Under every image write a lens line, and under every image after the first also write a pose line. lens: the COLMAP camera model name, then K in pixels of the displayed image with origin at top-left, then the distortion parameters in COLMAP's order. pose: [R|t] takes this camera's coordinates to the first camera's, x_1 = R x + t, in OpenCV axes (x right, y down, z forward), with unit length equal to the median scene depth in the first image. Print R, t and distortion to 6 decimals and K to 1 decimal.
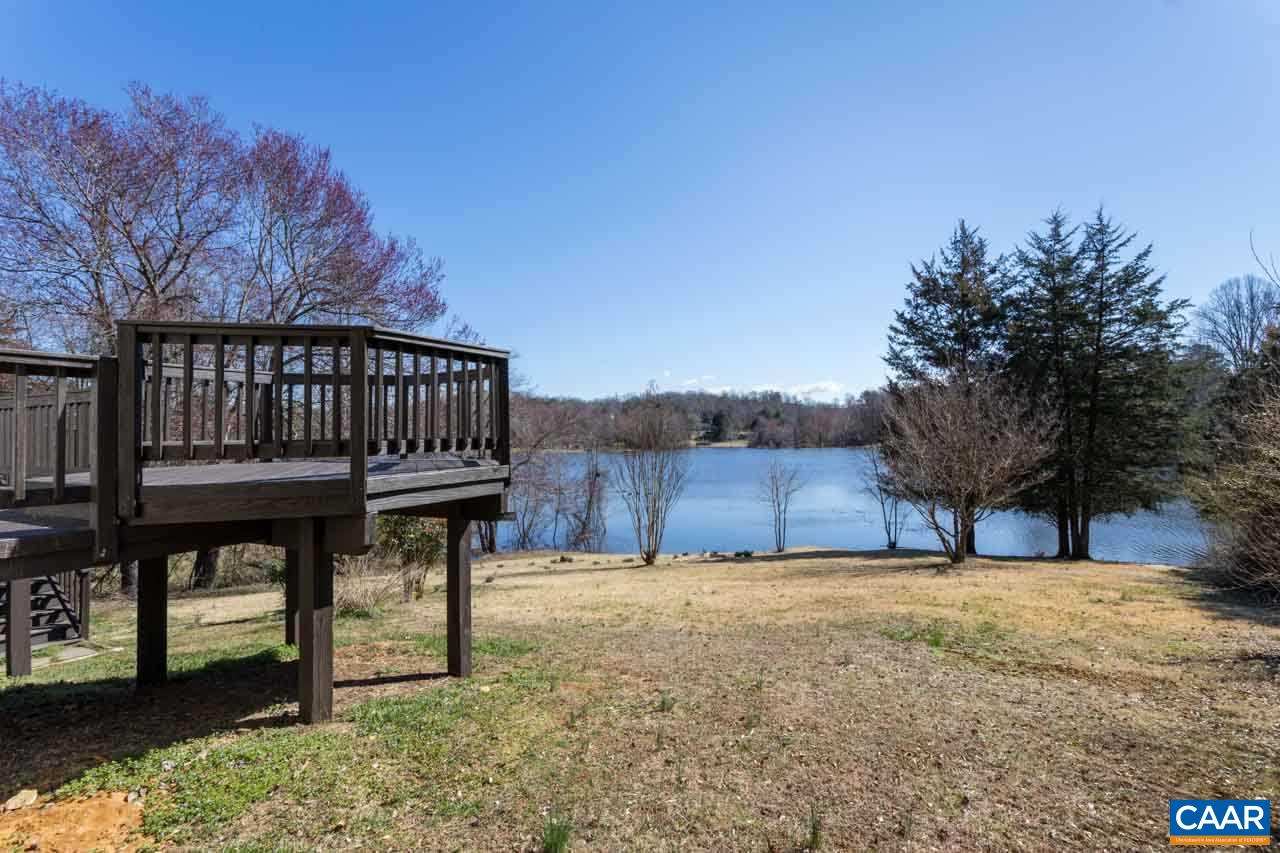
lens RADIAL K [[625.7, 0, 640.0], [0, 625.7, 426.5], [0, 0, 1]] dist [-0.003808, -0.000670]
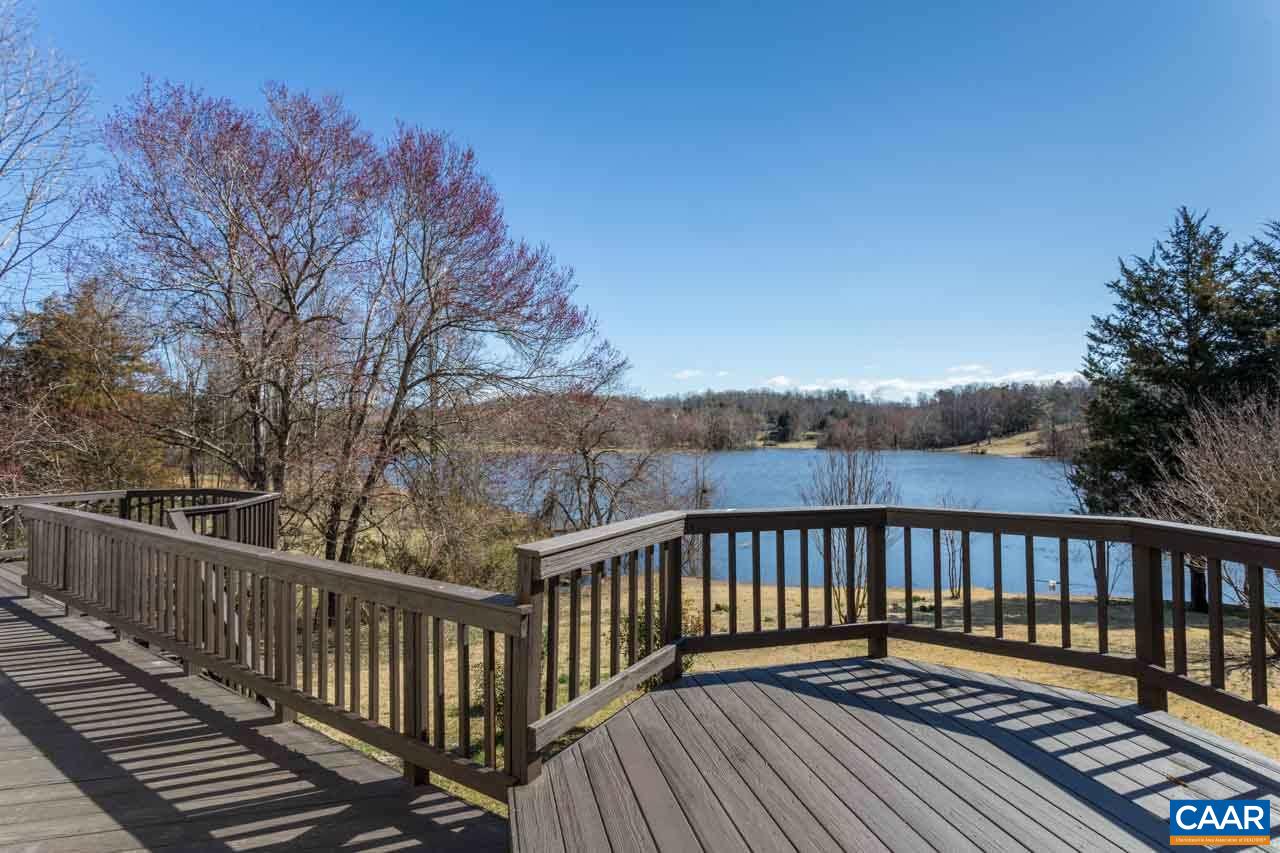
lens RADIAL K [[625.7, 0, 640.0], [0, 625.7, 426.5], [0, 0, 1]] dist [-0.003808, -0.000670]
pose [[0.995518, 0.003385, -0.094515, -0.127625], [-0.003139, 0.999991, 0.002755, -0.035143], [0.094524, -0.002446, 0.995520, 0.095324]]
